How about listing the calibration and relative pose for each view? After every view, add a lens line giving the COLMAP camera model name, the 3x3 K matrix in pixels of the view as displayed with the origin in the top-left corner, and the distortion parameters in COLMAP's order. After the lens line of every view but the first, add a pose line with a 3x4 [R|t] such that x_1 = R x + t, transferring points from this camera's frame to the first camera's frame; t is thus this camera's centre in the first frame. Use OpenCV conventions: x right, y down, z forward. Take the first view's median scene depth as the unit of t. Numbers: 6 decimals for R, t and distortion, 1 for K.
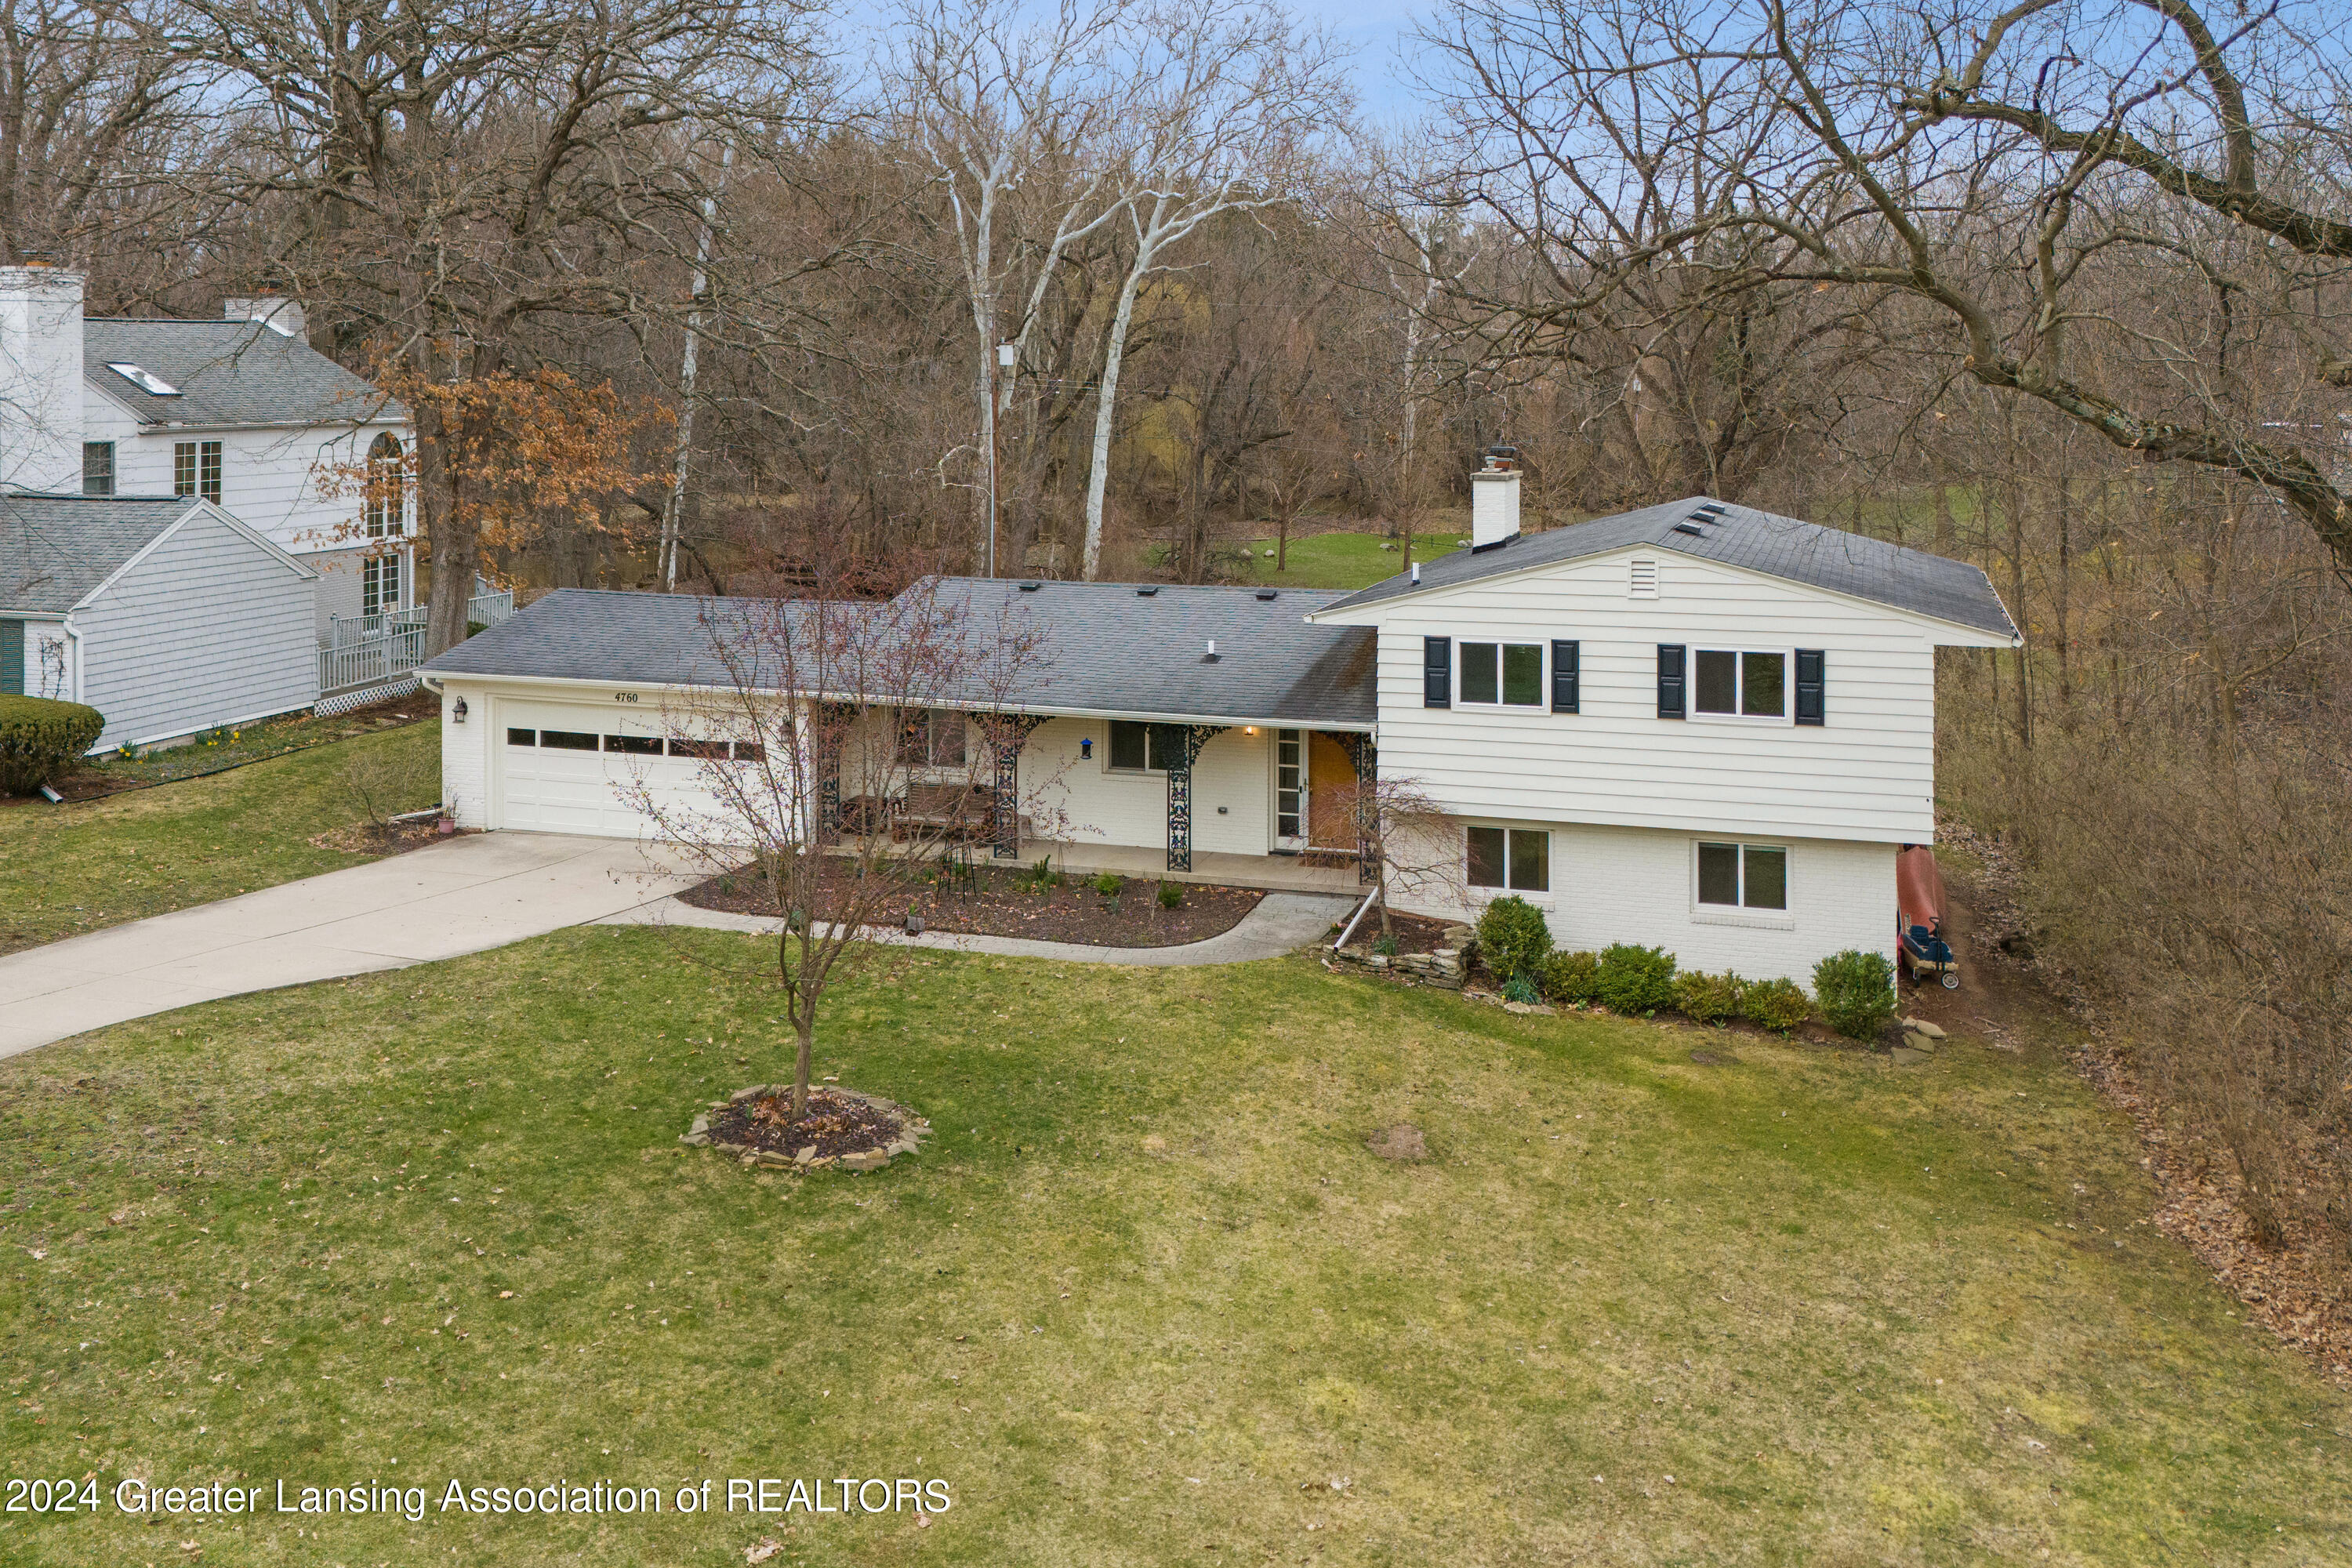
lens RADIAL K [[1868.8, 0, 1176.0], [0, 1868.8, 784.0], [0, 0, 1]] dist [0.084946, -0.127333]
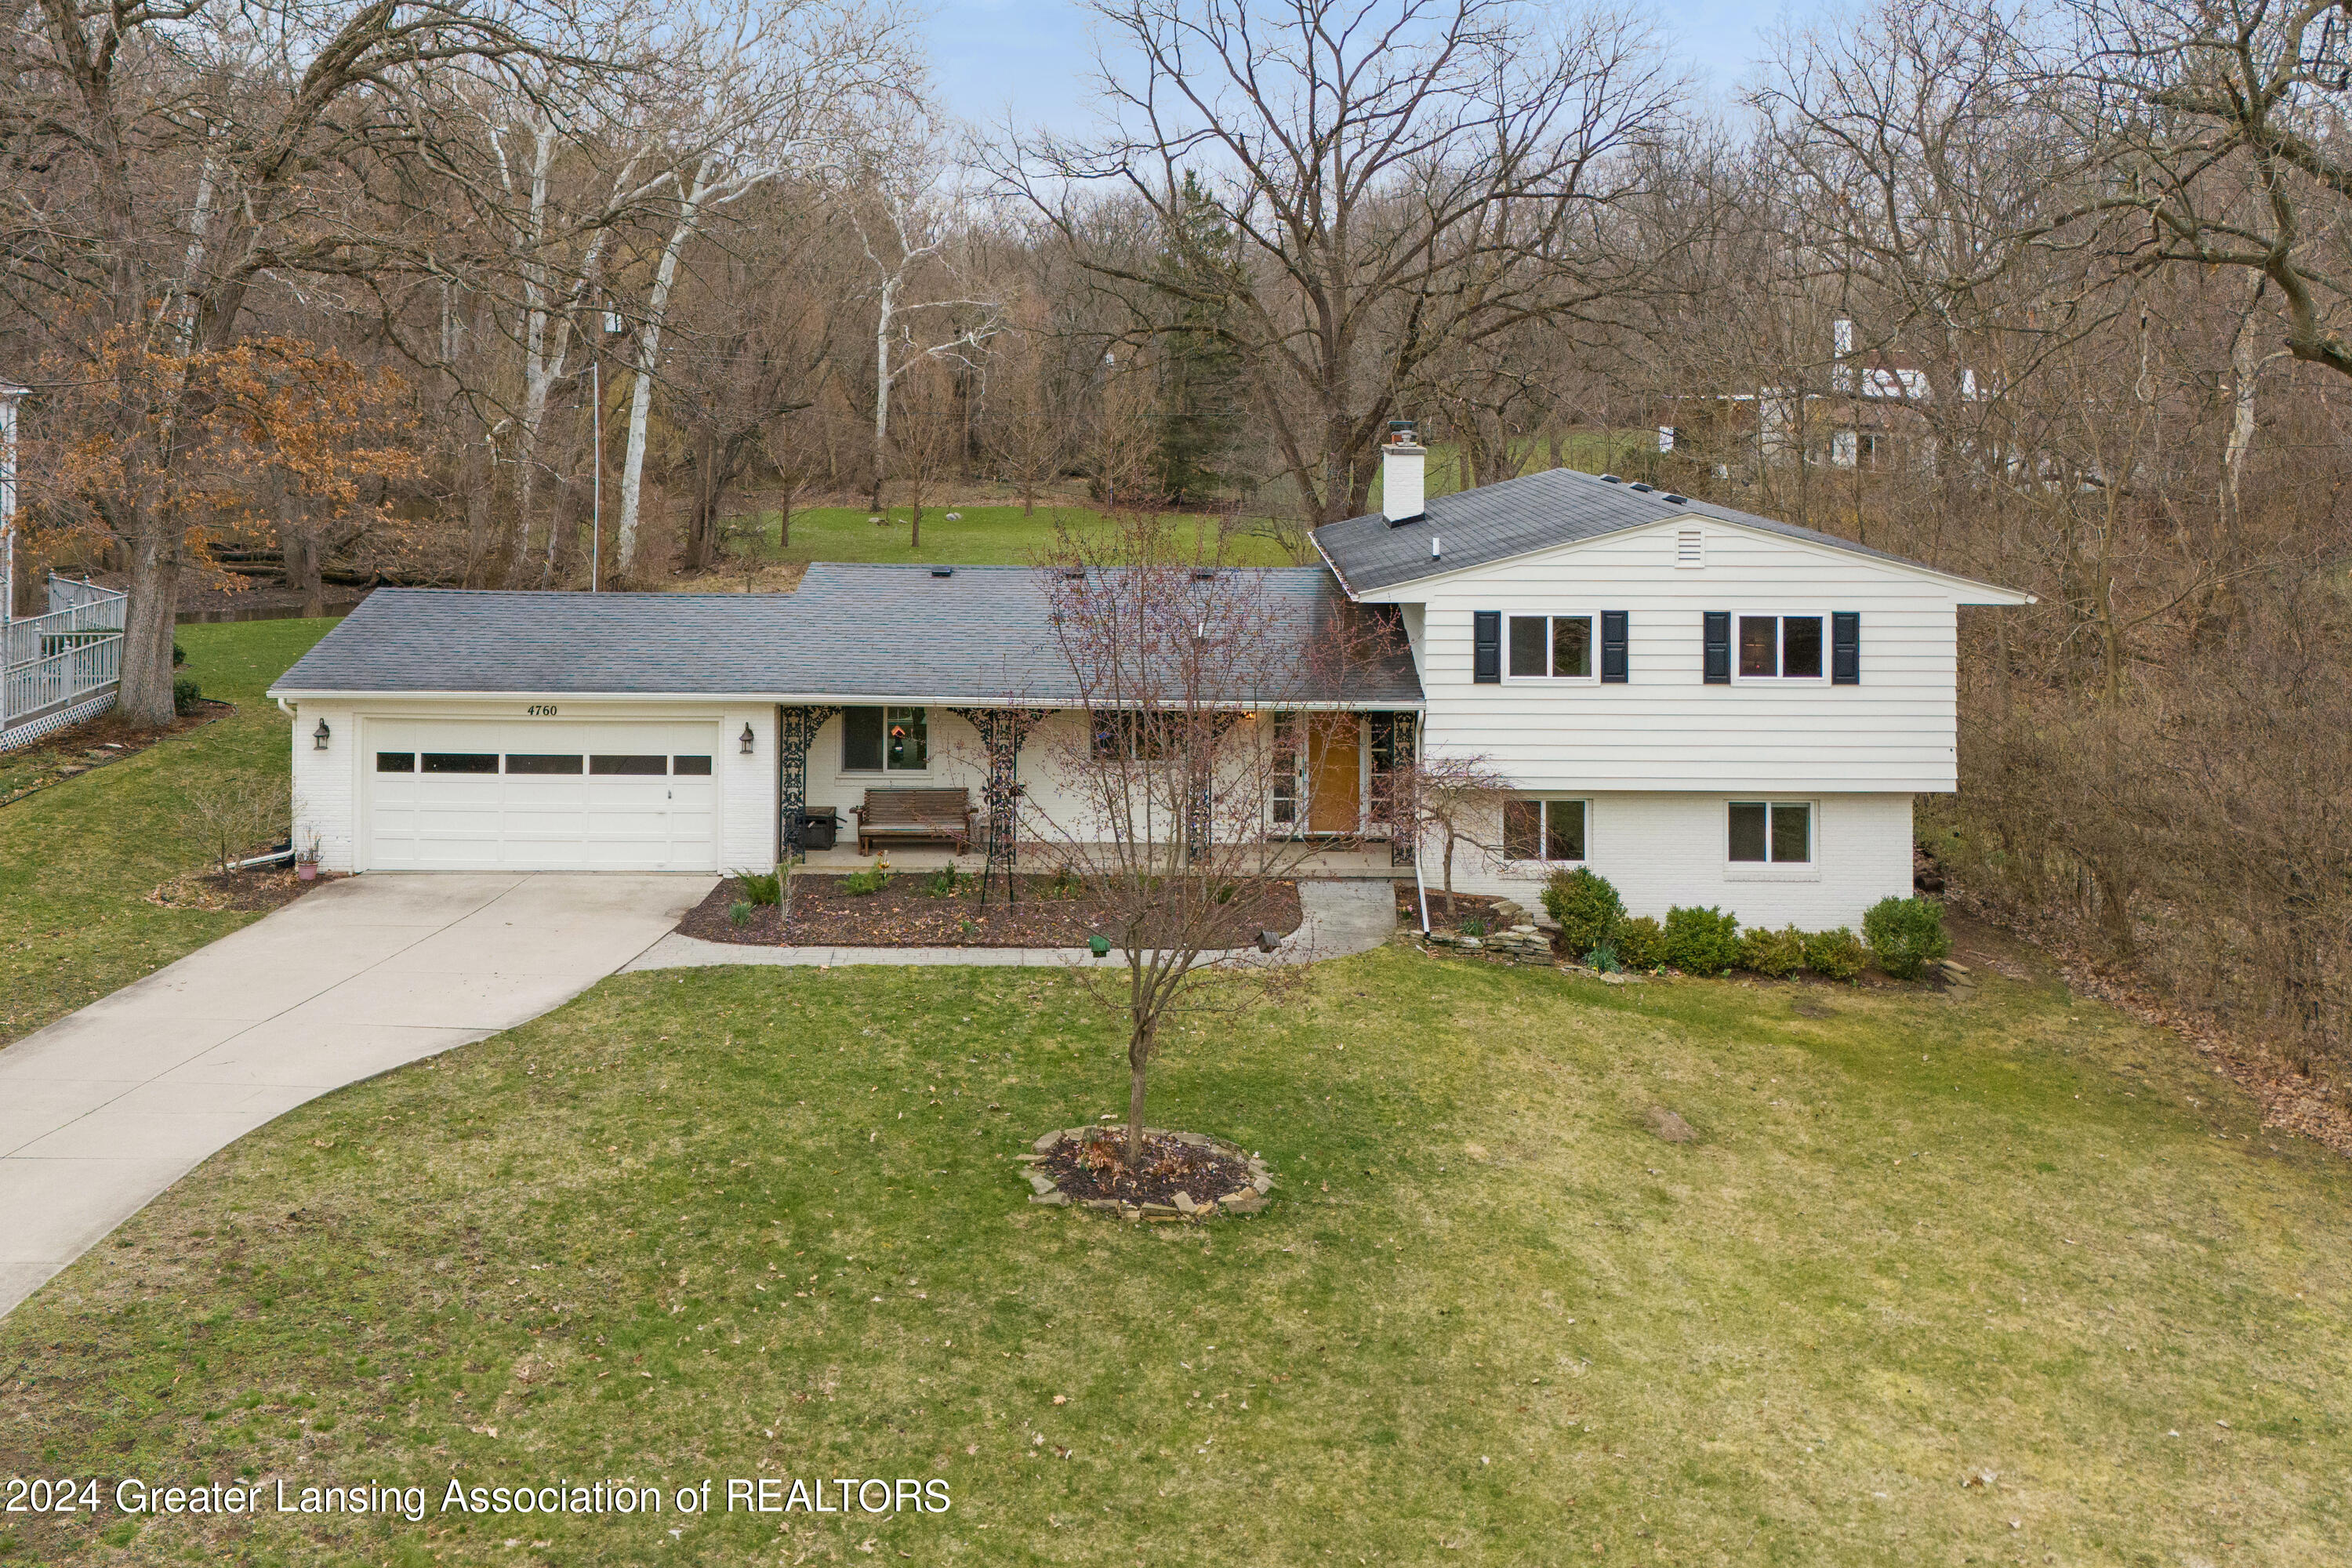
lens RADIAL K [[1891.9, 0, 1203.3], [0, 1891.9, 775.1], [0, 0, 1]] dist [0.061125, -0.055382]
pose [[0.963568, -0.055836, 0.261572, -0.282041], [0.053798, 0.998440, 0.014953, -0.015784], [-0.261999, -0.000336, 0.965068, 0.074035]]
